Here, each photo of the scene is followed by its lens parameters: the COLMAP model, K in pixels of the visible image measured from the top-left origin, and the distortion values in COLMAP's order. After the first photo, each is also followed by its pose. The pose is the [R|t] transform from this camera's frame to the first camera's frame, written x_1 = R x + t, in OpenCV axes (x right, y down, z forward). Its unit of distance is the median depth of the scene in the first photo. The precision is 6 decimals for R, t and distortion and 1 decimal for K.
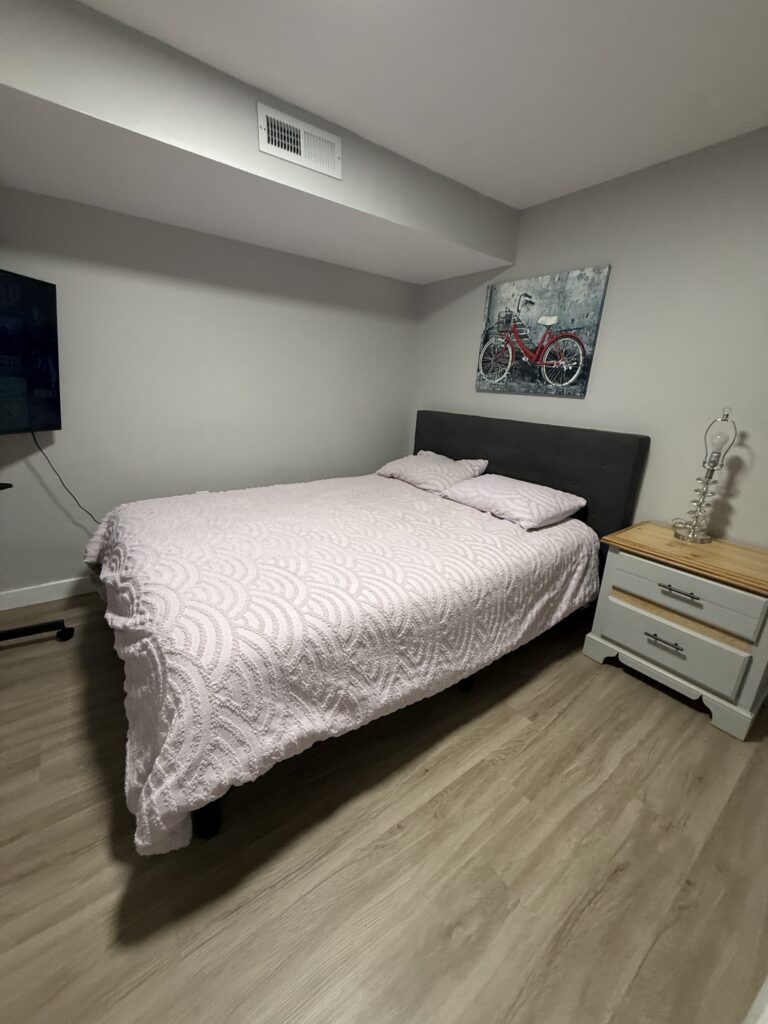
lens RADIAL K [[408.4, 0, 386.9], [0, 408.4, 510.5], [0, 0, 1]] dist [-0.000482, -0.000025]
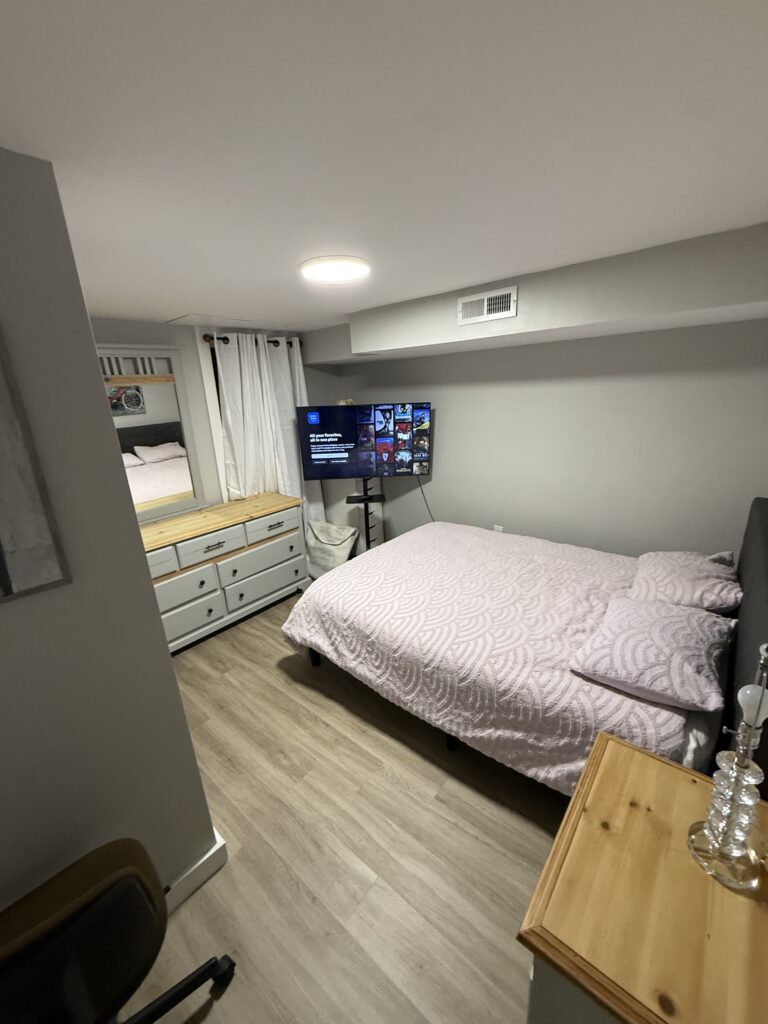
lens RADIAL K [[408.4, 0, 386.9], [0, 408.4, 510.5], [0, 0, 1]] dist [-0.000482, -0.000025]
pose [[0.222791, 0.224878, -0.948575, 1.199881], [-0.225830, 0.958468, 0.174182, -0.401452], [0.948348, 0.175411, 0.264323, 0.437534]]
